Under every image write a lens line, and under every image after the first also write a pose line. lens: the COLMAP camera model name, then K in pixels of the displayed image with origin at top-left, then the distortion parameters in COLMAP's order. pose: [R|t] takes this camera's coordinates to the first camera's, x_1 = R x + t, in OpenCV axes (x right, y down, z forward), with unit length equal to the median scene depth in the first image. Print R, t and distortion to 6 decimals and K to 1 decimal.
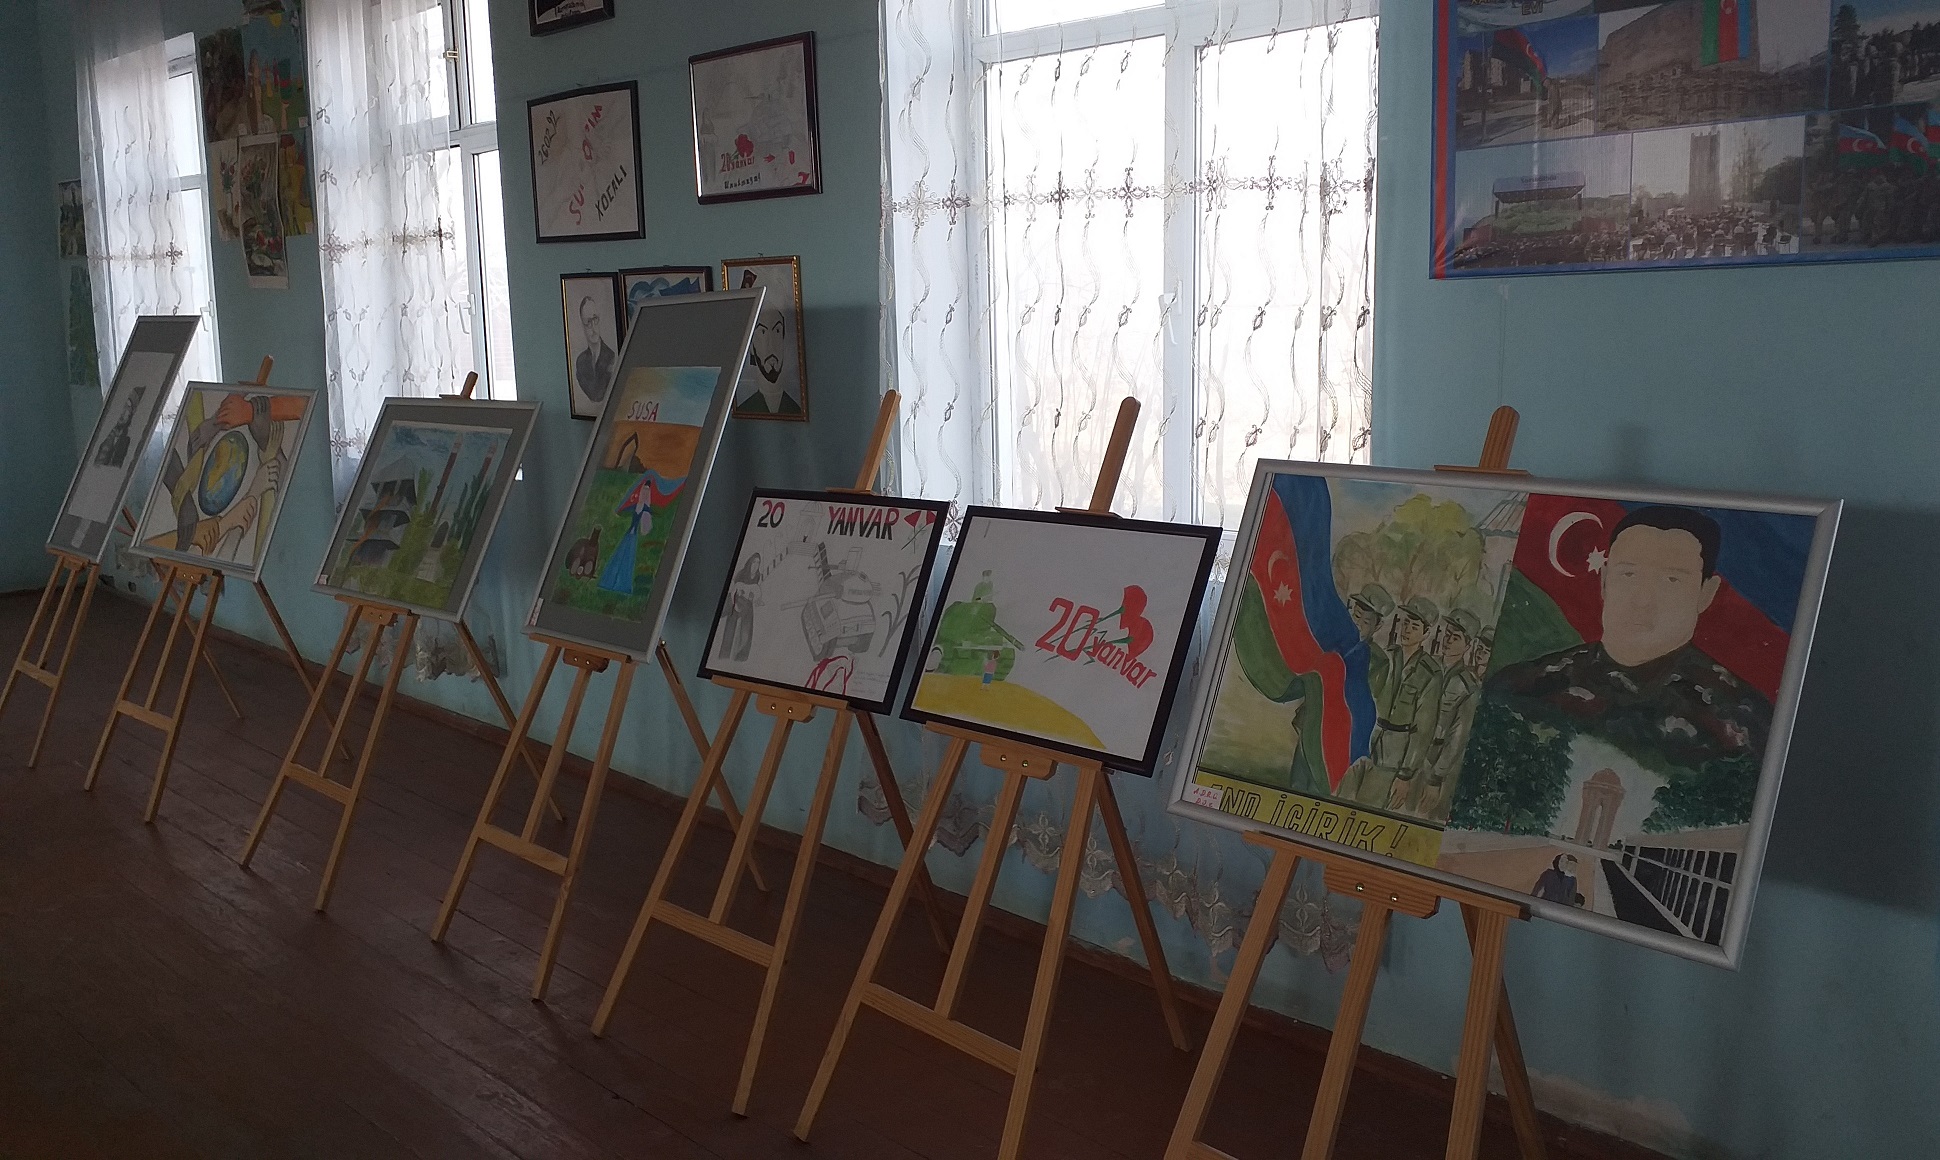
lens RADIAL K [[1732.3, 0, 970.0], [0, 1732.3, 580.0], [0, 0, 1]] dist [0.015030, -0.000632]
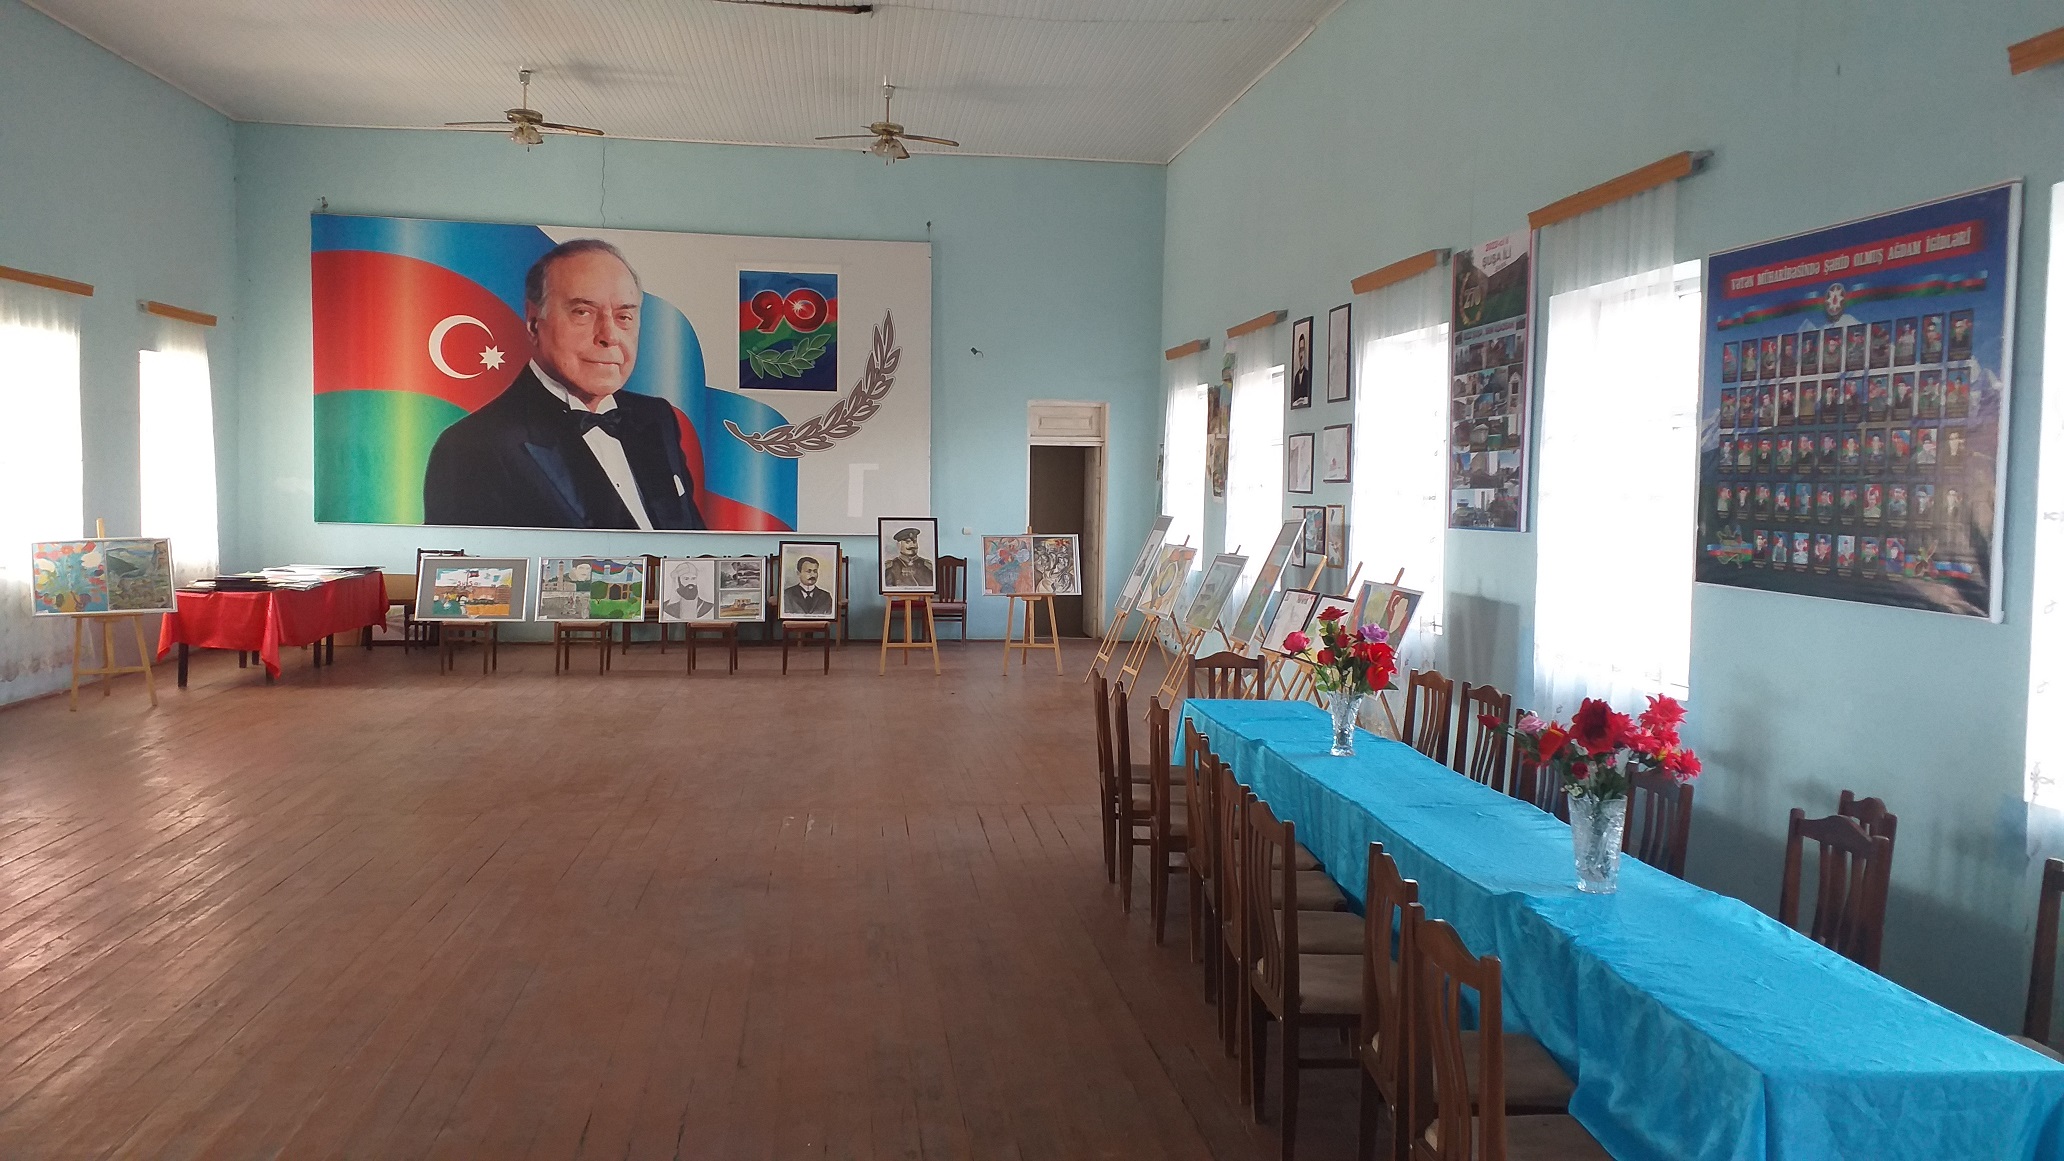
lens RADIAL K [[1633.8, 0, 1091.3], [0, 1633.8, 585.3], [0, 0, 1]] dist [0.145805, -0.313144]
pose [[0.834687, 0.053521, -0.548117, 1.163990], [-0.102089, 0.993054, -0.058498, 0.144513], [0.541179, 0.104784, 0.834353, -1.558294]]
